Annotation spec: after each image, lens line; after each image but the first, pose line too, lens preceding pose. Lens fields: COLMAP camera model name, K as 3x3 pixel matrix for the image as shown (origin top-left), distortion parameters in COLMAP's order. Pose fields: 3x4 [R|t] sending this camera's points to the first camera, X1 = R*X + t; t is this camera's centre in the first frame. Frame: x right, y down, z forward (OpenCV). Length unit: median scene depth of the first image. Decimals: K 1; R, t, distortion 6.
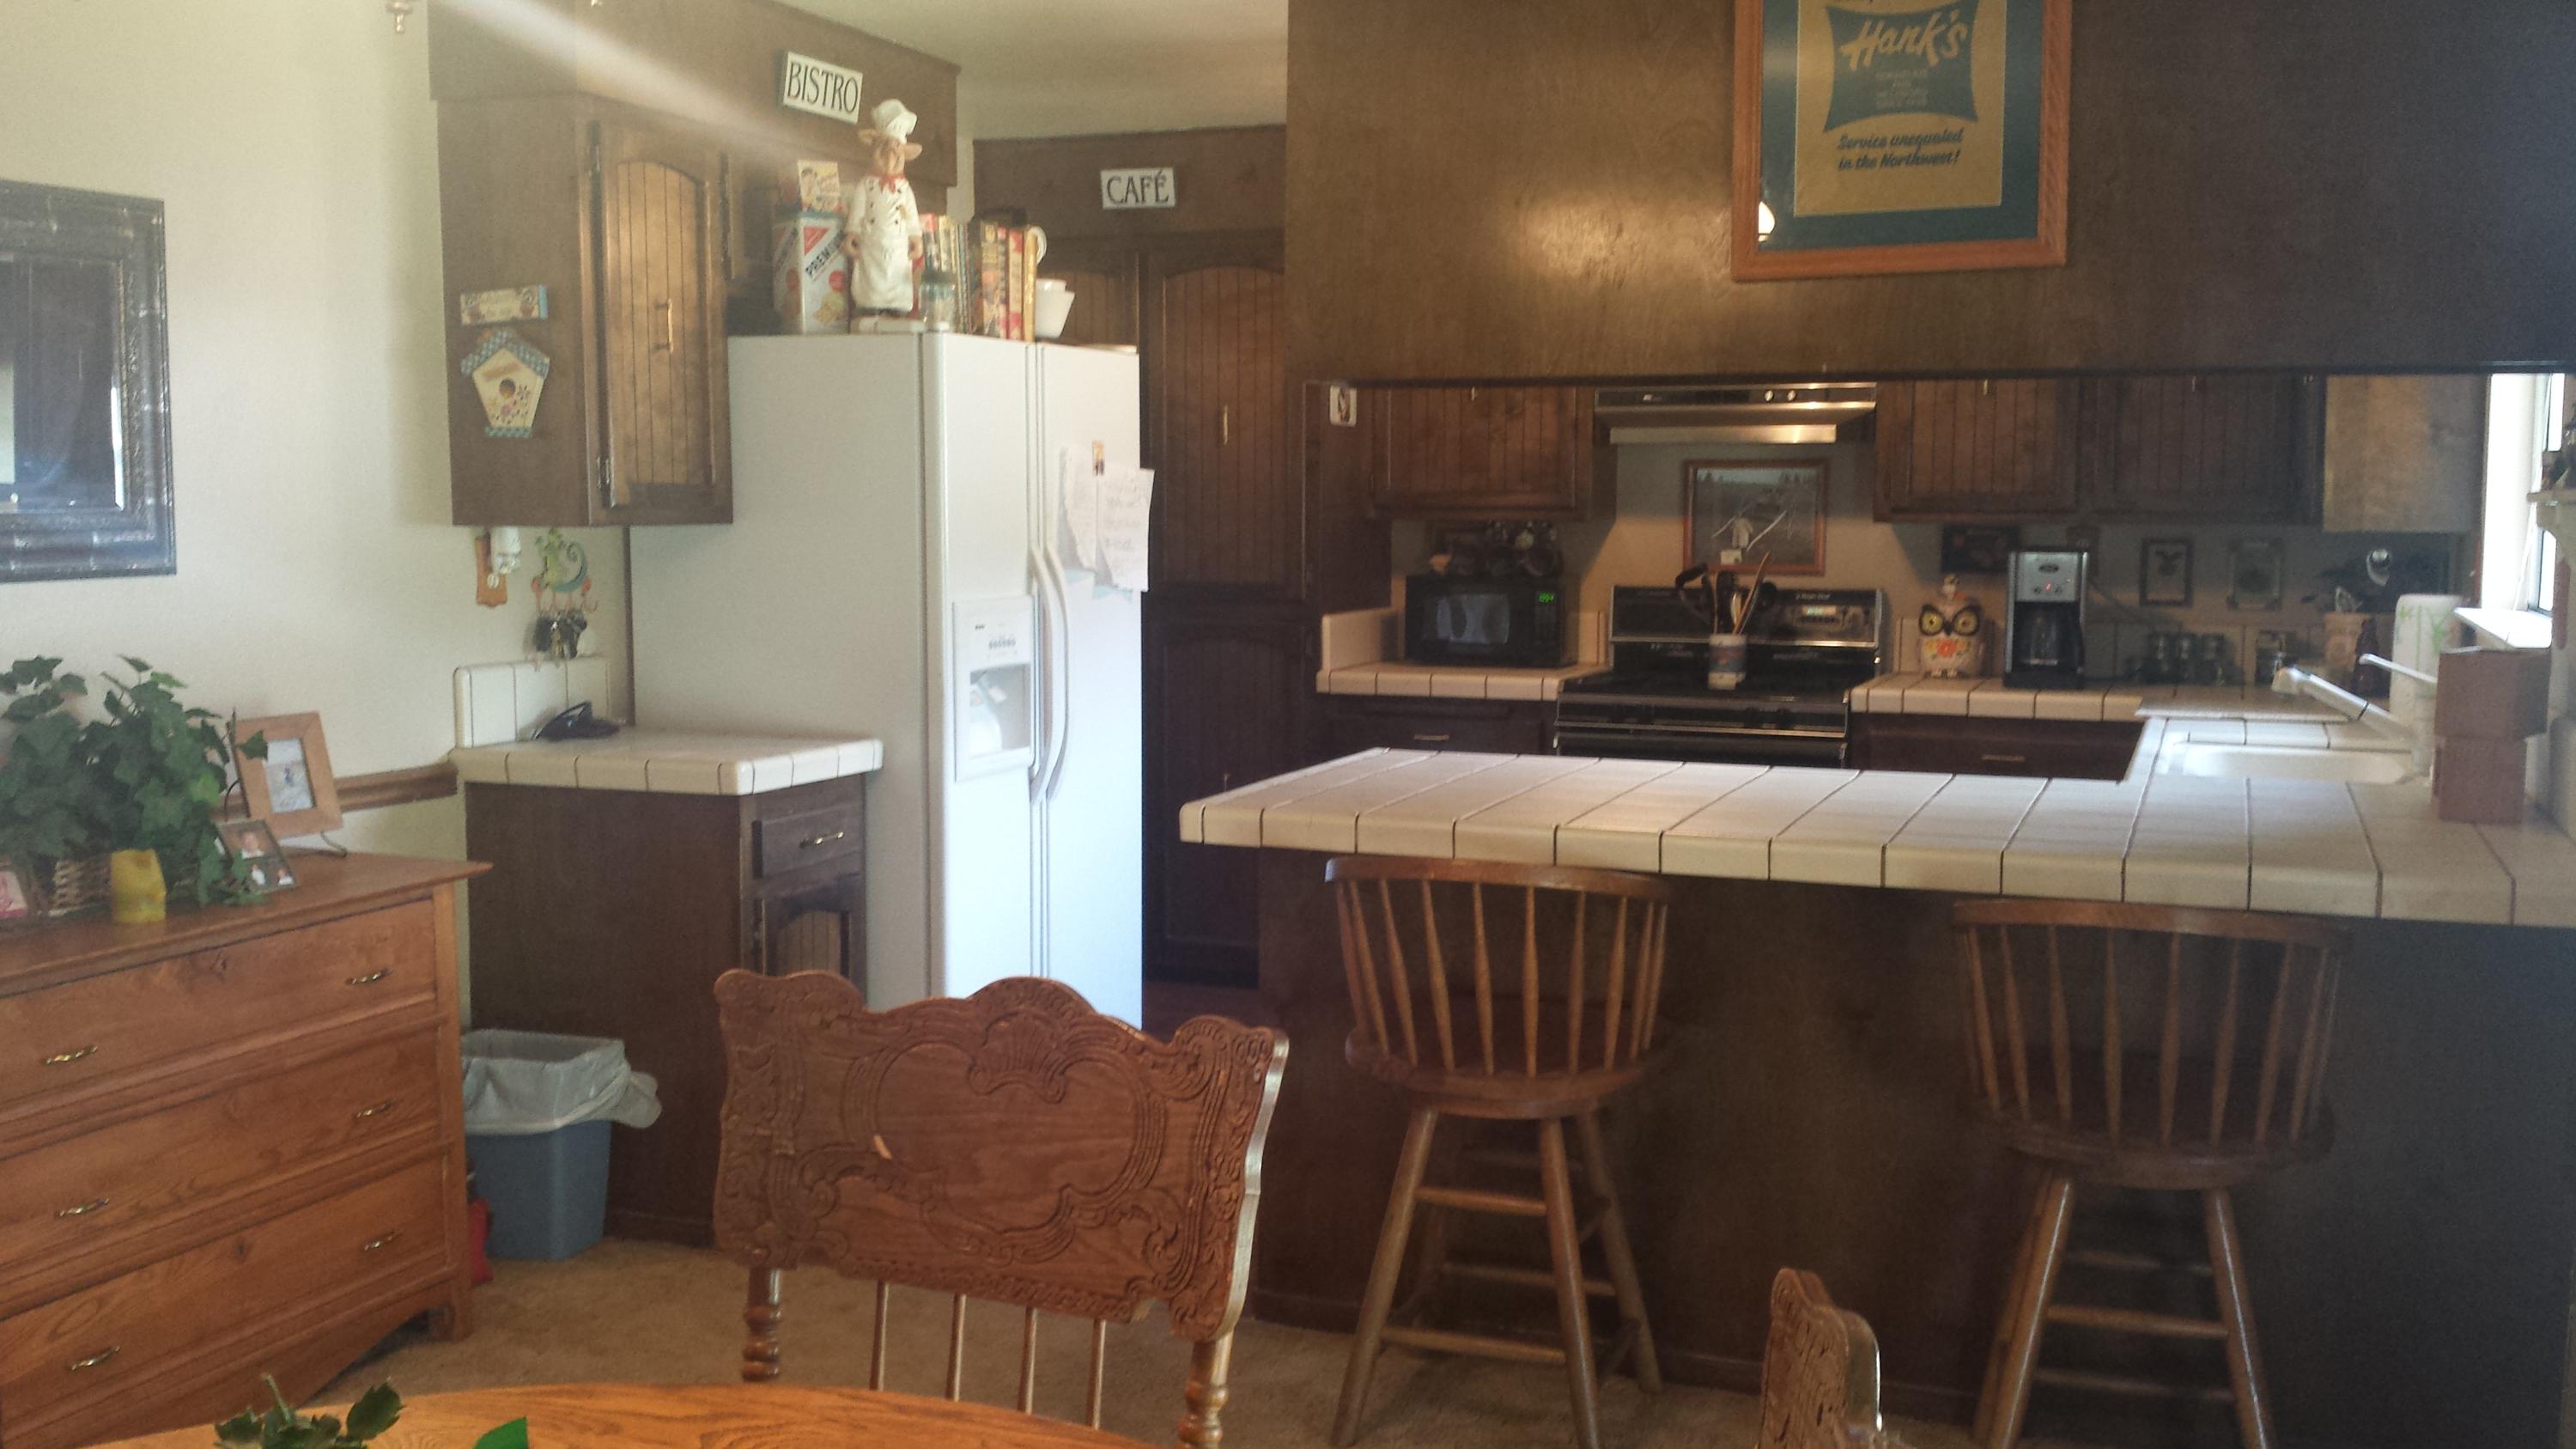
lens RADIAL K [[2408.7, 0, 1265.6], [0, 2408.7, 722.0], [0, 0, 1]] dist [0.043910, 0.000000]
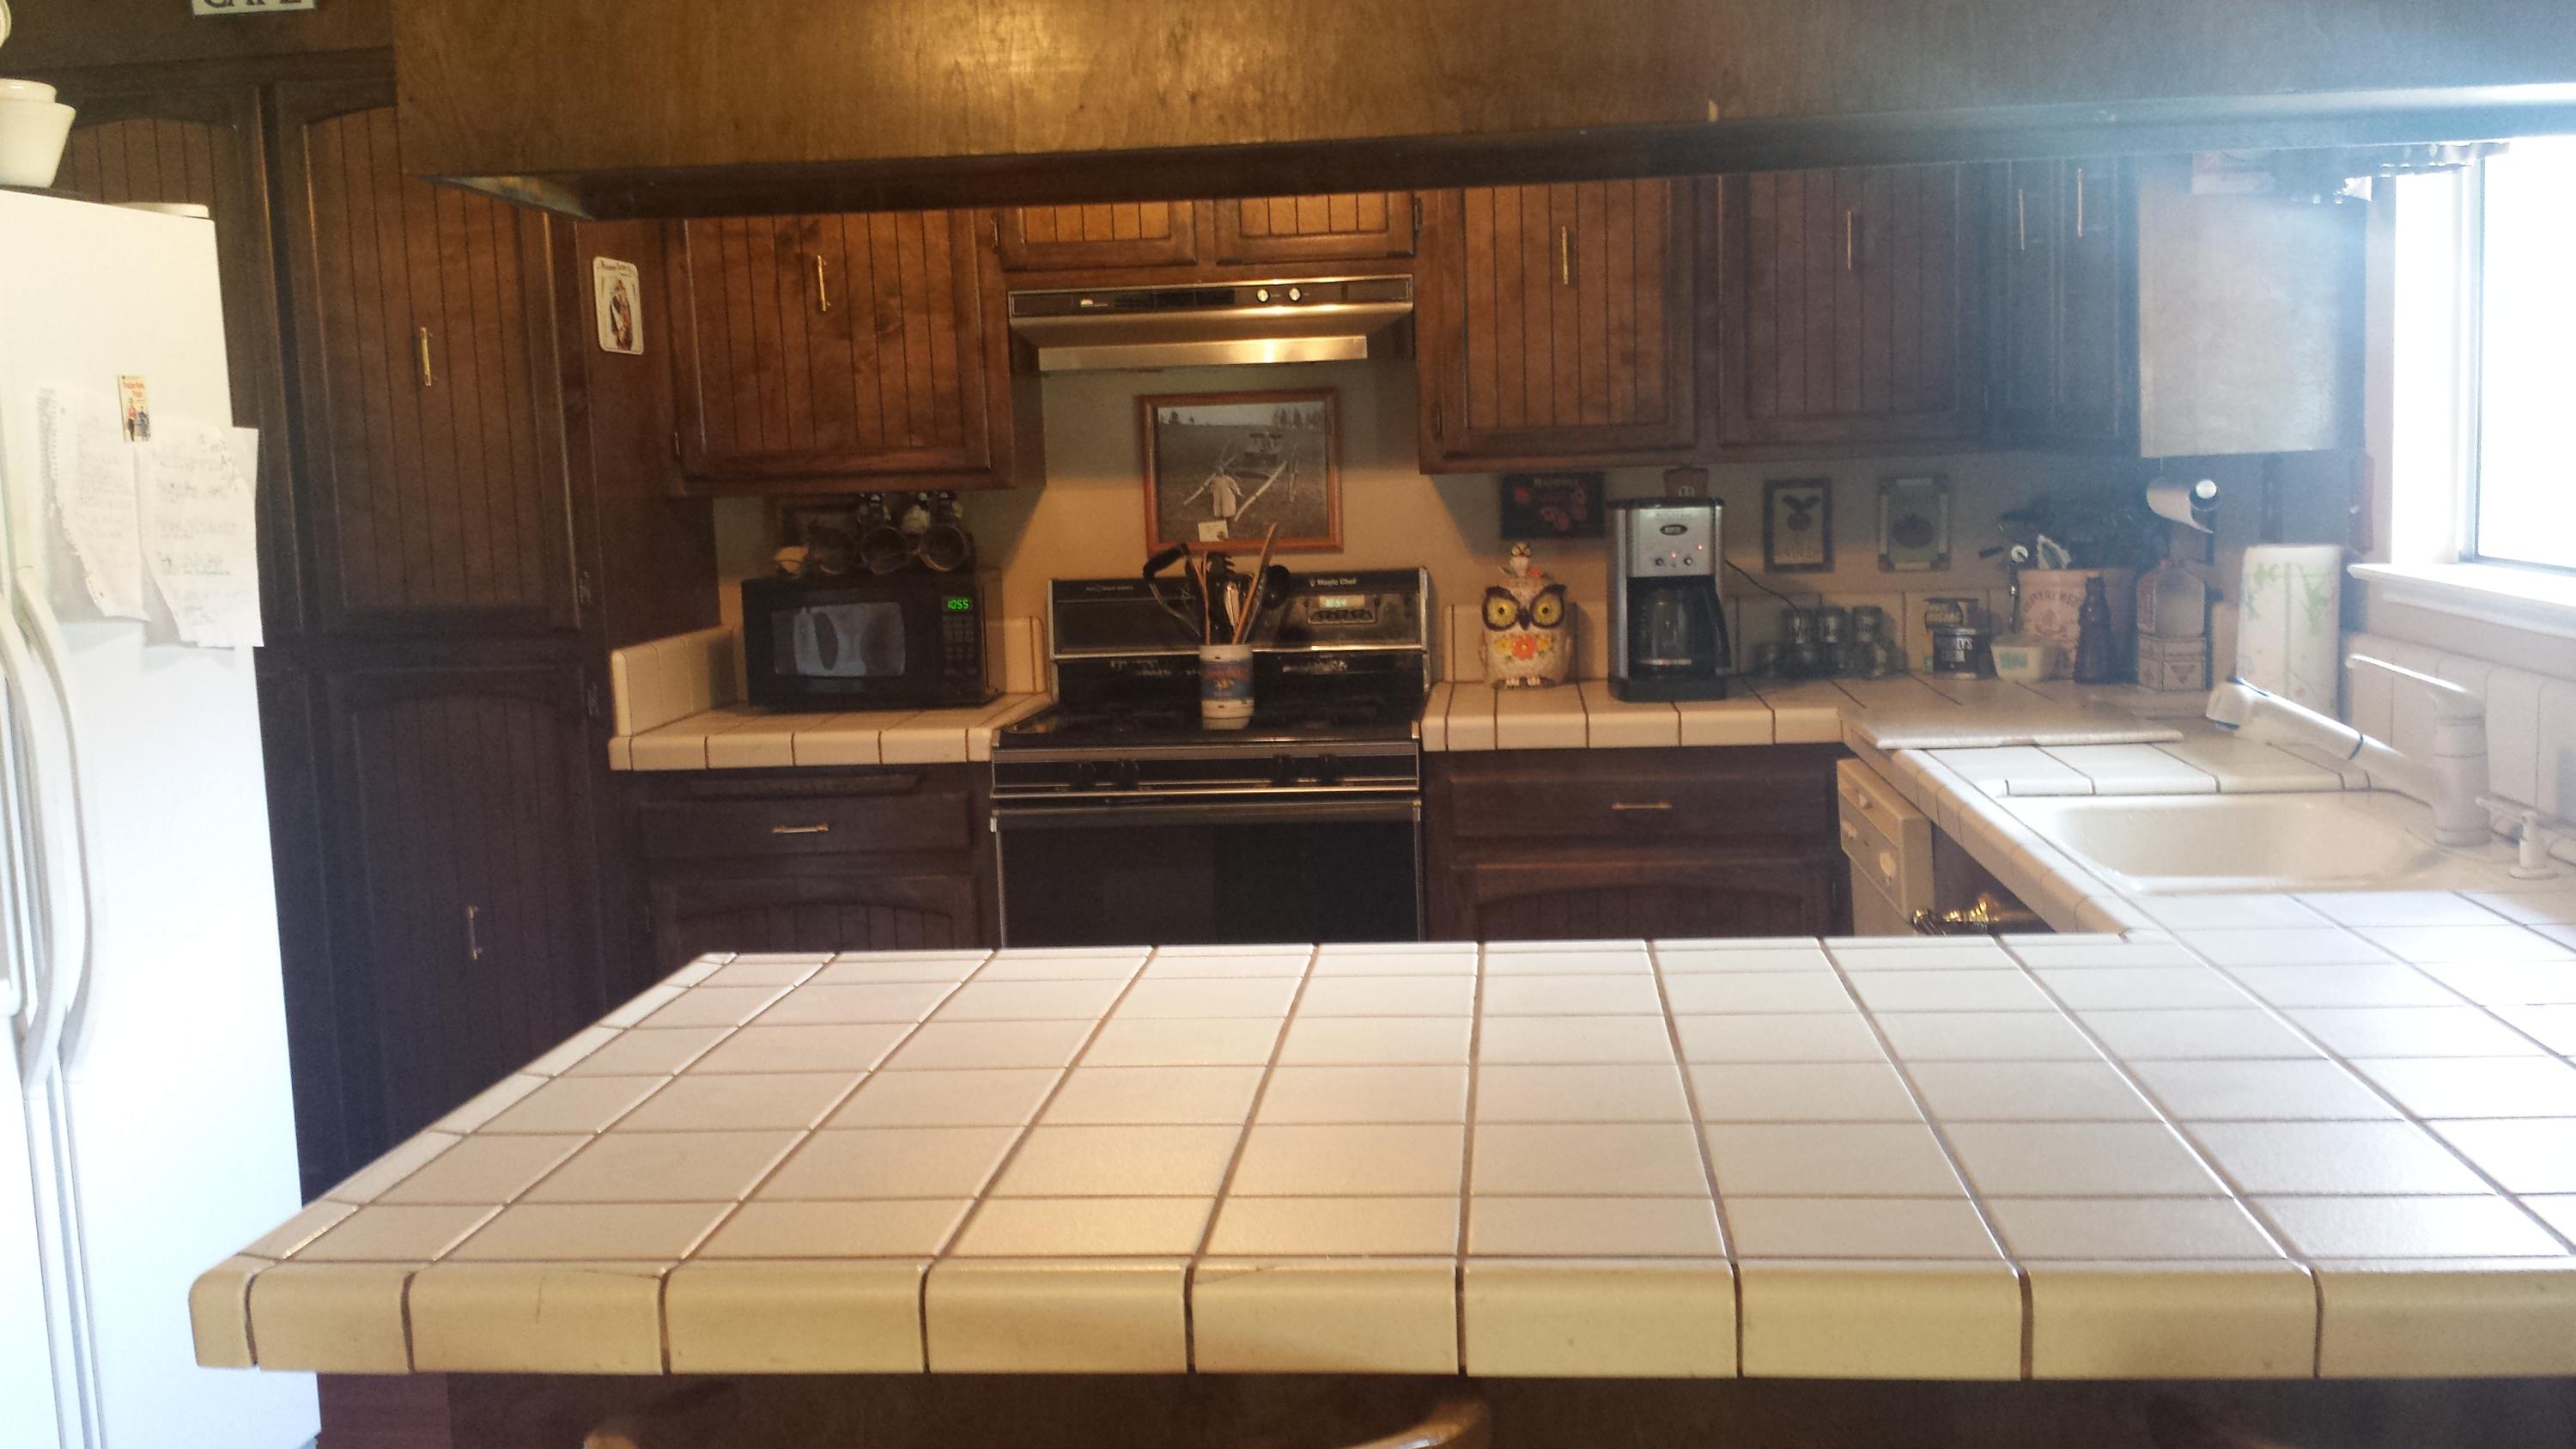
lens RADIAL K [[2408.7, 0, 1301.1], [0, 2408.7, 735.7], [0, 0, 1]] dist [0.043910, 0.000000]
pose [[0.957846, -0.071230, 0.278311, 0.019029], [0.065485, 0.997406, 0.029900, -0.029832], [-0.279718, -0.010414, 0.960026, 0.337067]]
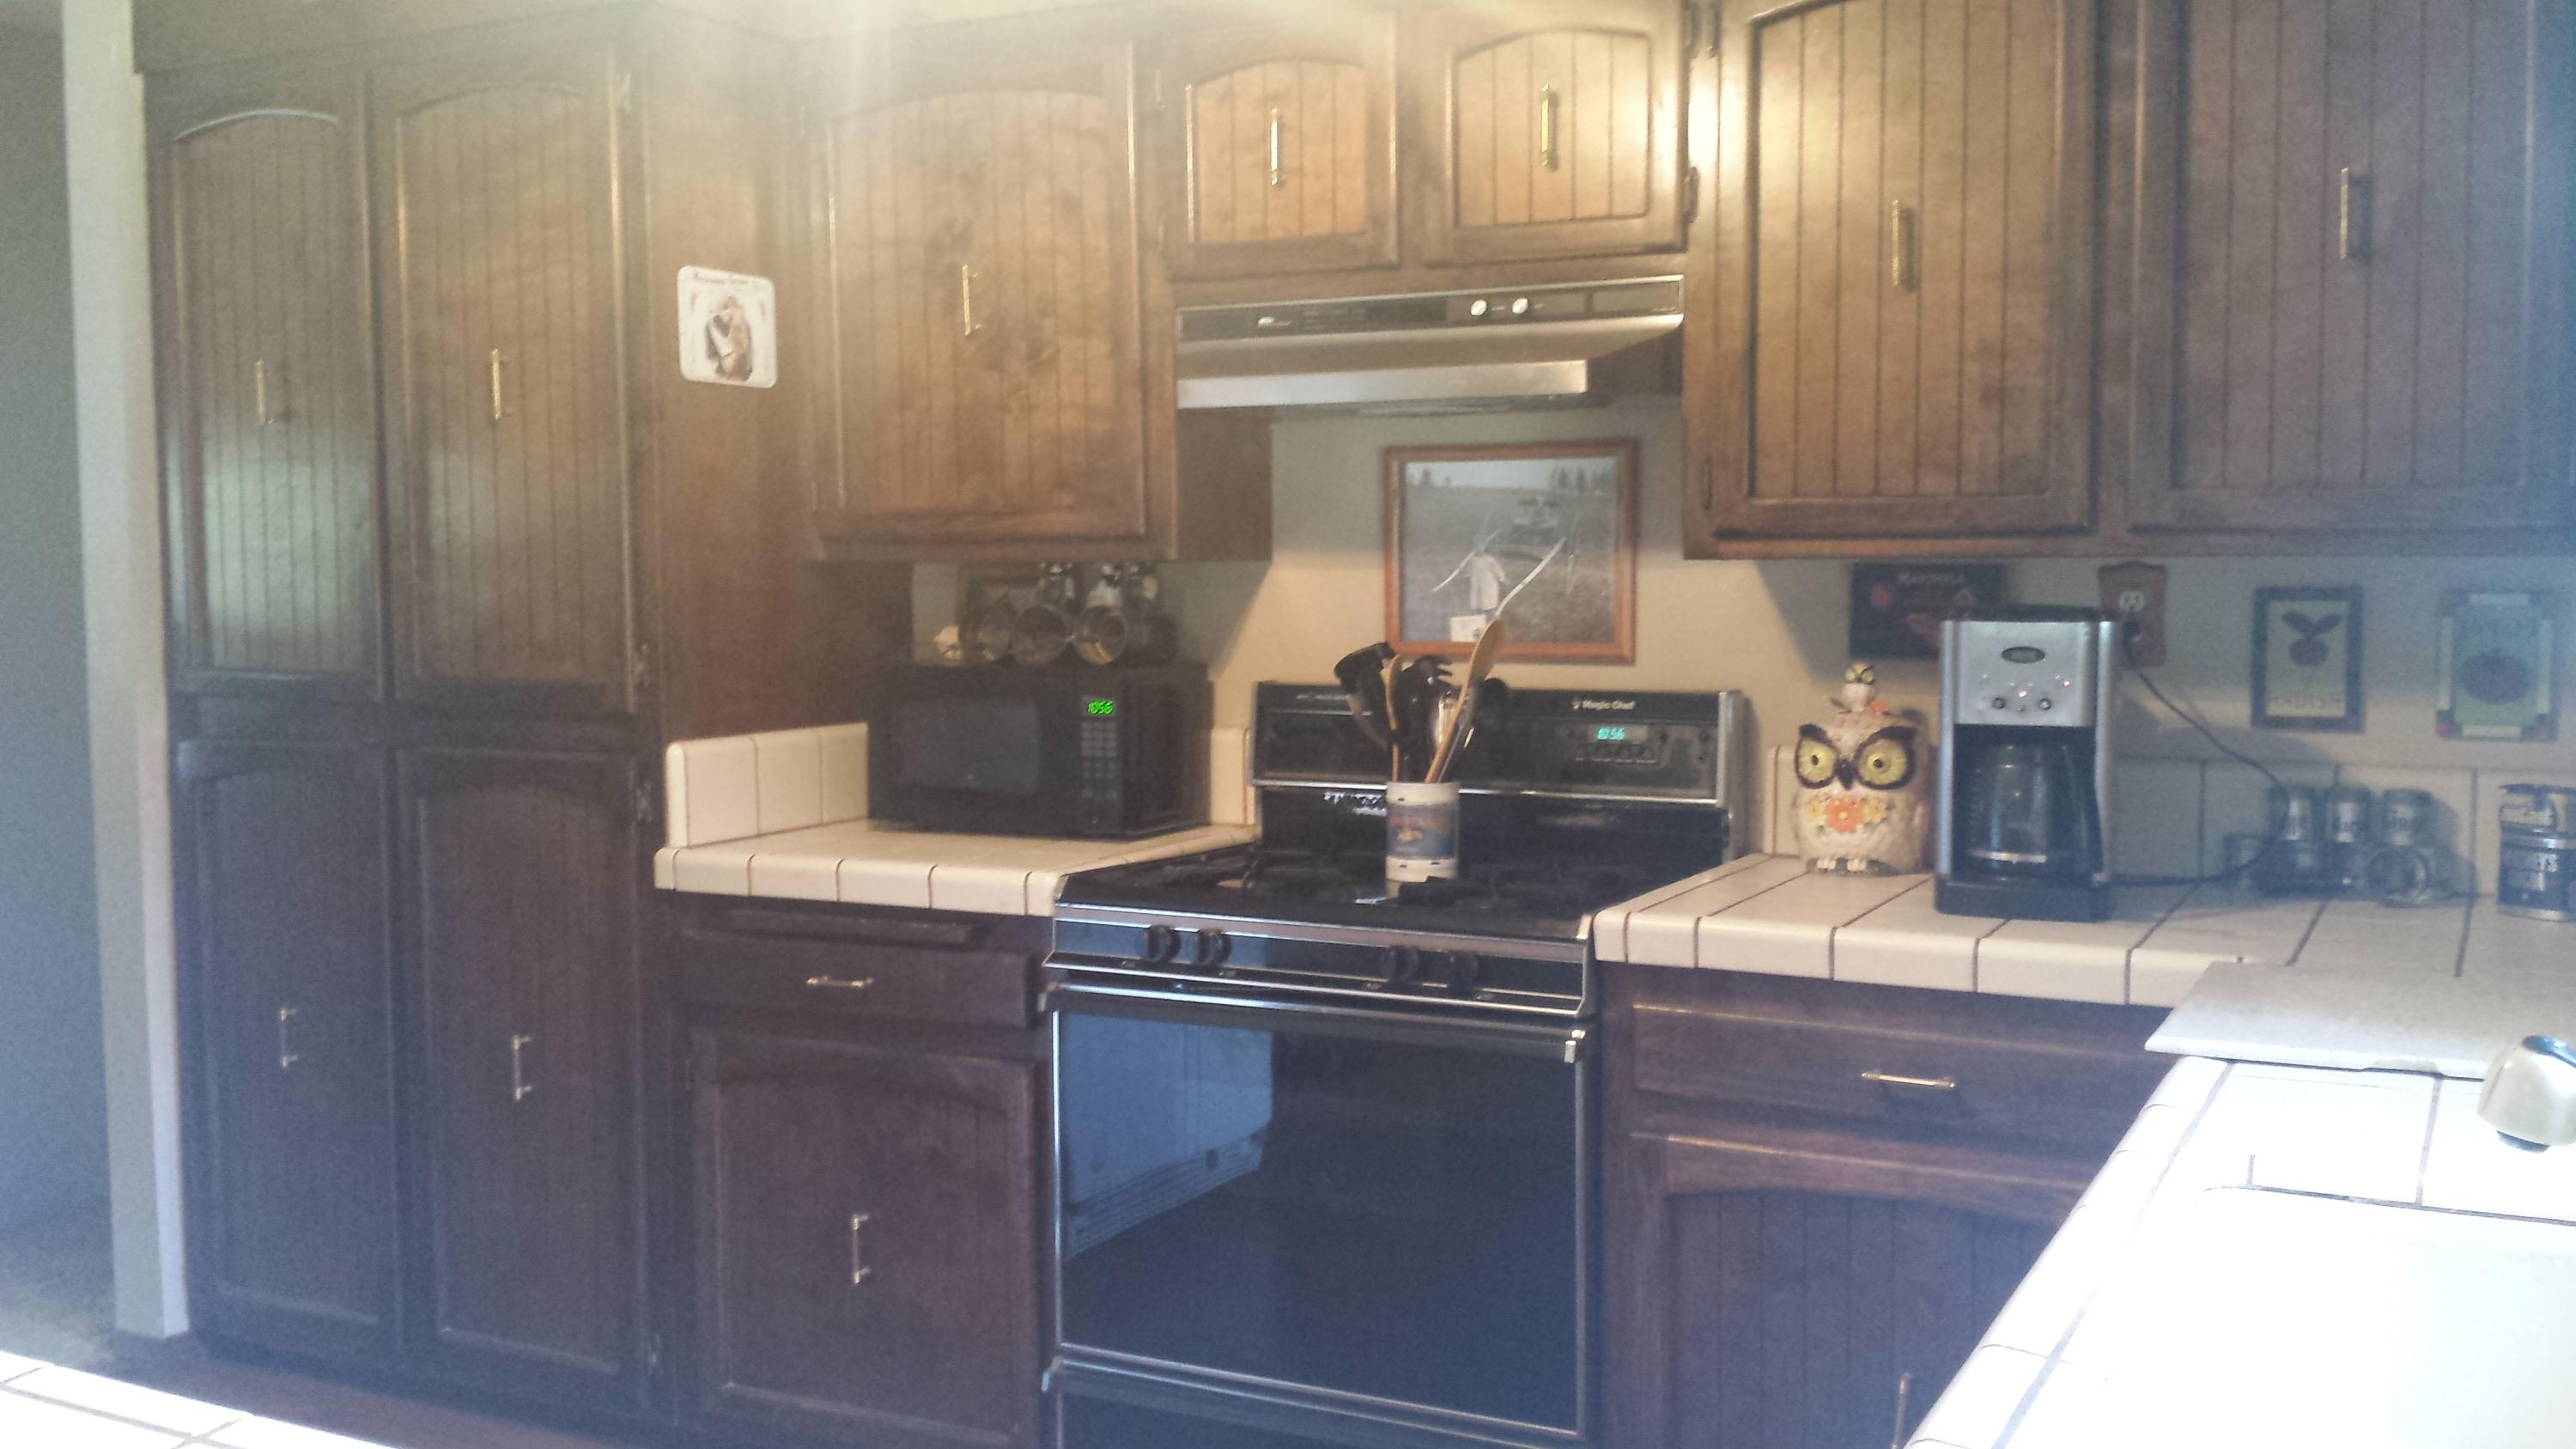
lens RADIAL K [[2408.7, 0, 1288.2], [0, 2408.7, 708.0], [0, 0, 1]] dist [0.043910, 0.000000]
pose [[0.994803, -0.001686, -0.101808, 0.219684], [-0.001524, 0.999504, -0.031442, -0.036448], [0.101811, 0.031434, 0.994307, 0.501596]]
